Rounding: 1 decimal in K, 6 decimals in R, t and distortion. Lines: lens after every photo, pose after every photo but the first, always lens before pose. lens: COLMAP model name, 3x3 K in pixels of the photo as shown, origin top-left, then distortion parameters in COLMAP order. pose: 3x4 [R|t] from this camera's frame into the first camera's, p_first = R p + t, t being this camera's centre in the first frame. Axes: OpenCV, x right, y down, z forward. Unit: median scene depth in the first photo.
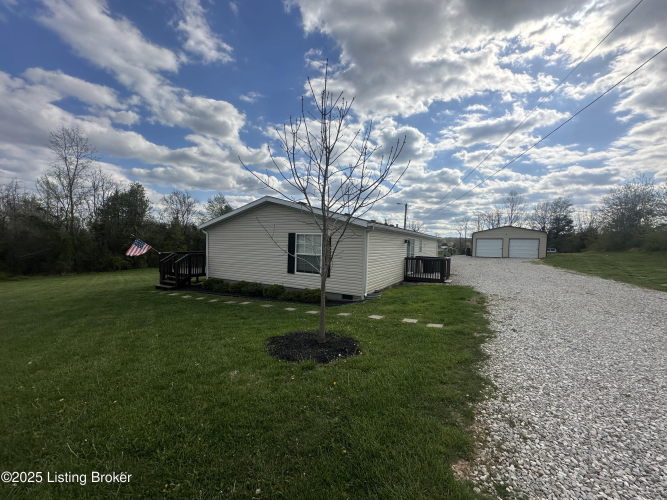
lens RADIAL K [[271.7, 0, 333.5], [0, 271.7, 250.0], [0, 0, 1]] dist [-0.000097, 0.000151]
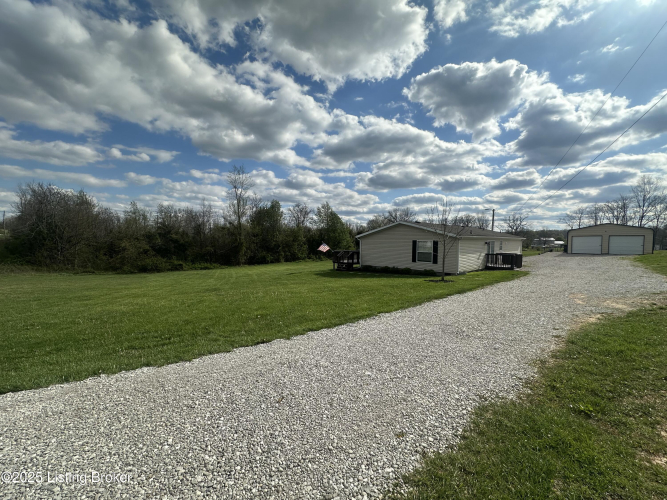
lens RADIAL K [[266.1, 0, 333.5], [0, 266.1, 250.0], [0, 0, 1]] dist [0.000069, -0.000003]
pose [[0.952281, -0.003453, -0.305202, -0.095901], [0.006932, 0.999923, 0.010316, -0.014722], [0.305143, -0.011940, 0.952232, -0.707541]]
